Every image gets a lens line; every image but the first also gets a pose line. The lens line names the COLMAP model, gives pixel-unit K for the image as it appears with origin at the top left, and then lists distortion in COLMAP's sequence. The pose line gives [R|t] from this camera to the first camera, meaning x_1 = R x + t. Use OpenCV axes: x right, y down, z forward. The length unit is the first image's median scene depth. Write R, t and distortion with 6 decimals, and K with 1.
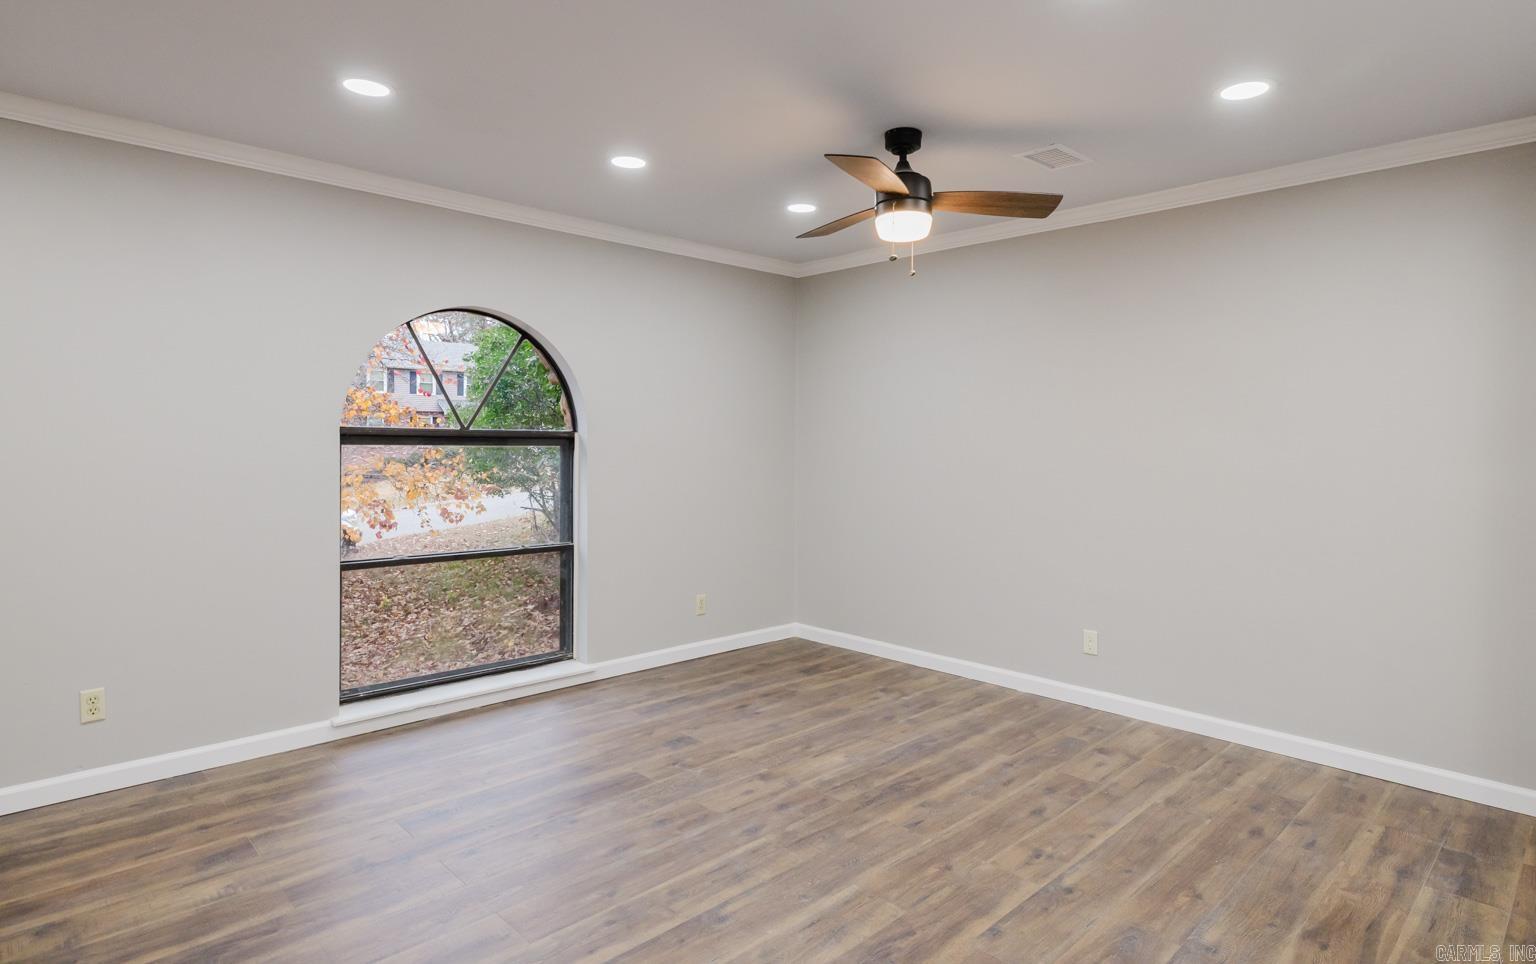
lens RADIAL K [[825.2, 0, 770.2], [0, 825.2, 449.0], [0, 0, 1]] dist [-0.001317, -0.000108]
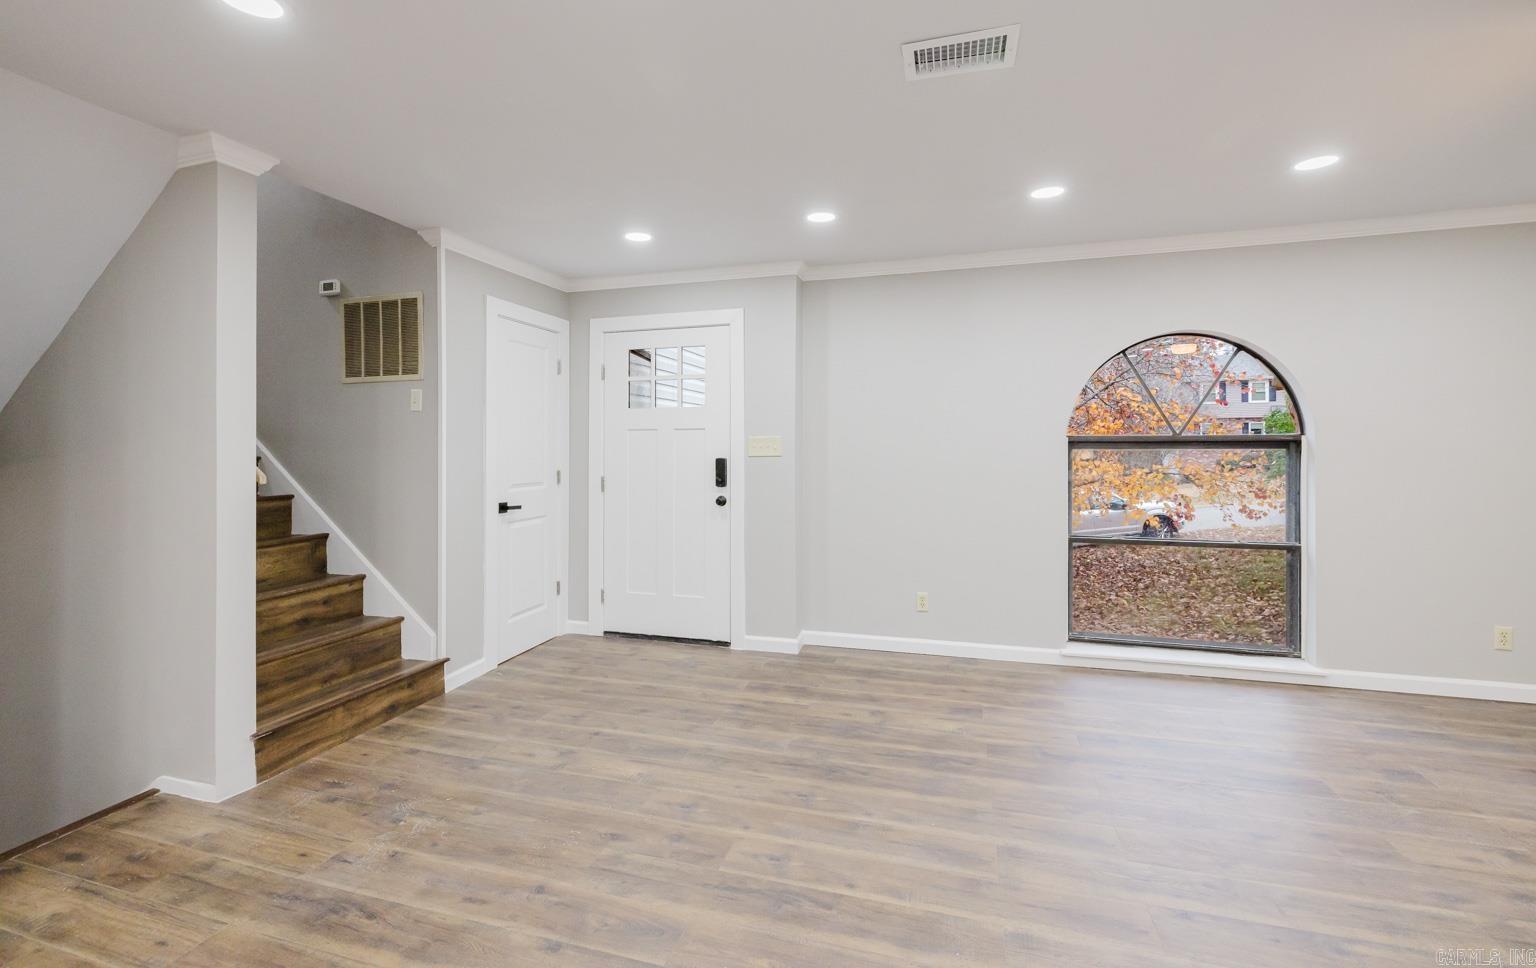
lens RADIAL K [[650.0, 0, 768.4], [0, 650.0, 427.6], [0, 0, 1]] dist [0.000037, 0.000085]
pose [[0.495760, -0.034767, -0.867763, 0.187193], [0.002322, 0.999248, -0.038709, -0.000797], [0.868456, 0.017175, 0.495468, 0.035227]]
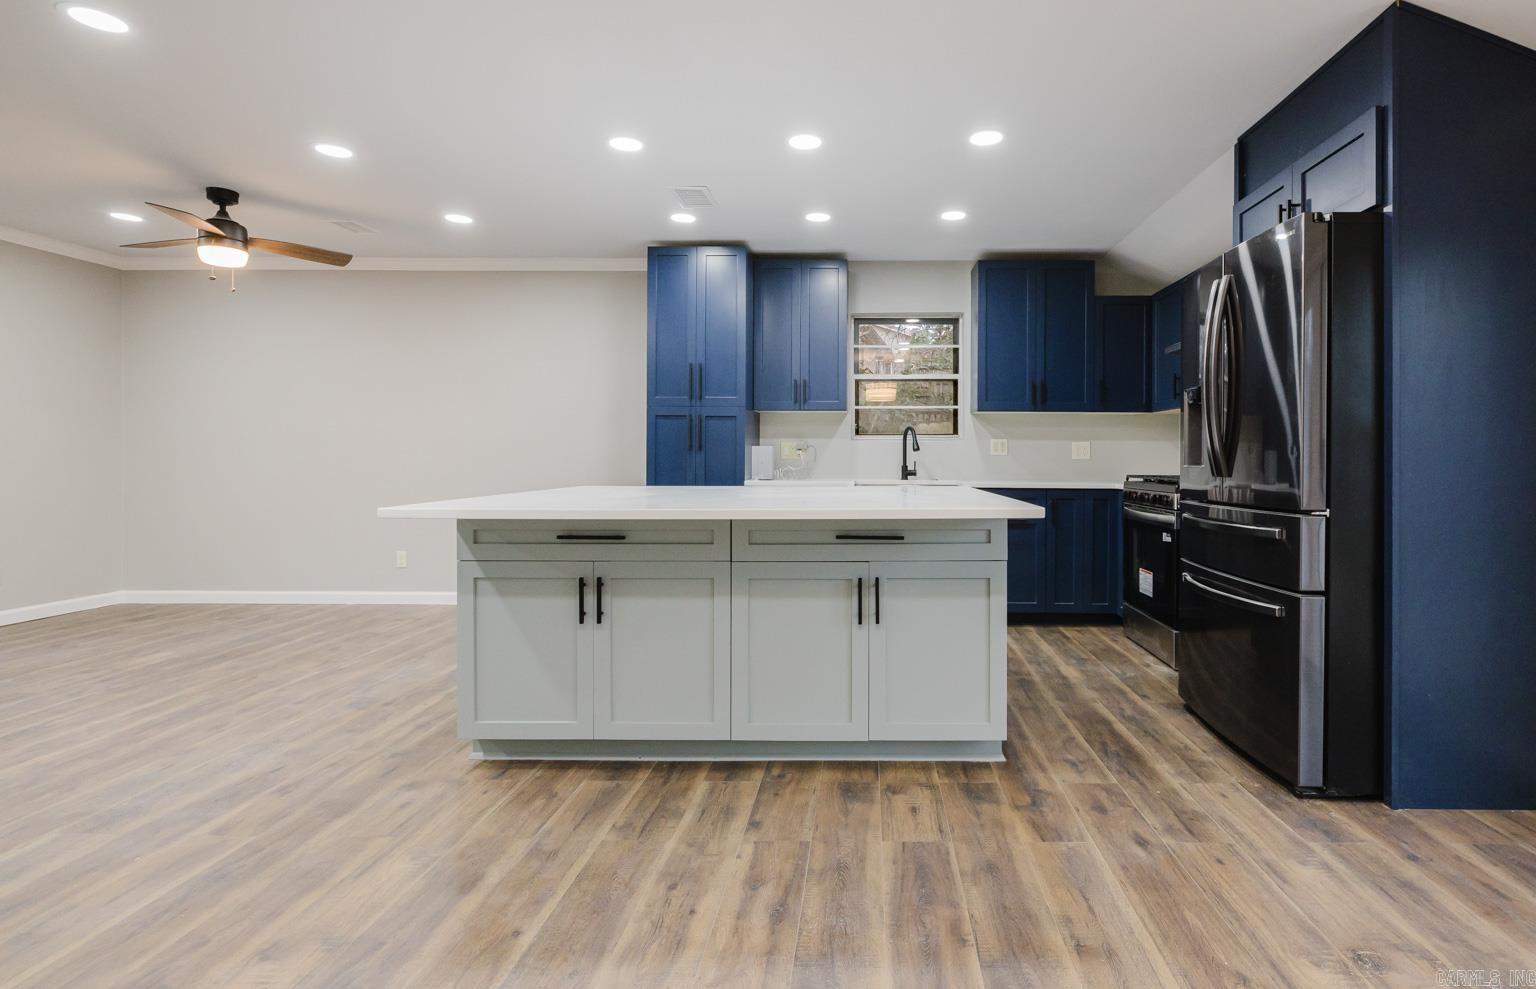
lens RADIAL K [[773.2, 0, 855.6], [0, 773.2, 456.7], [0, 0, 1]] dist [-0.003162, 0.000118]
pose [[0.702750, -0.005063, 0.711419, -0.017444], [0.009896, 0.999948, -0.002659, 0.078226], [-0.711368, 0.008908, 0.702763, -0.622178]]
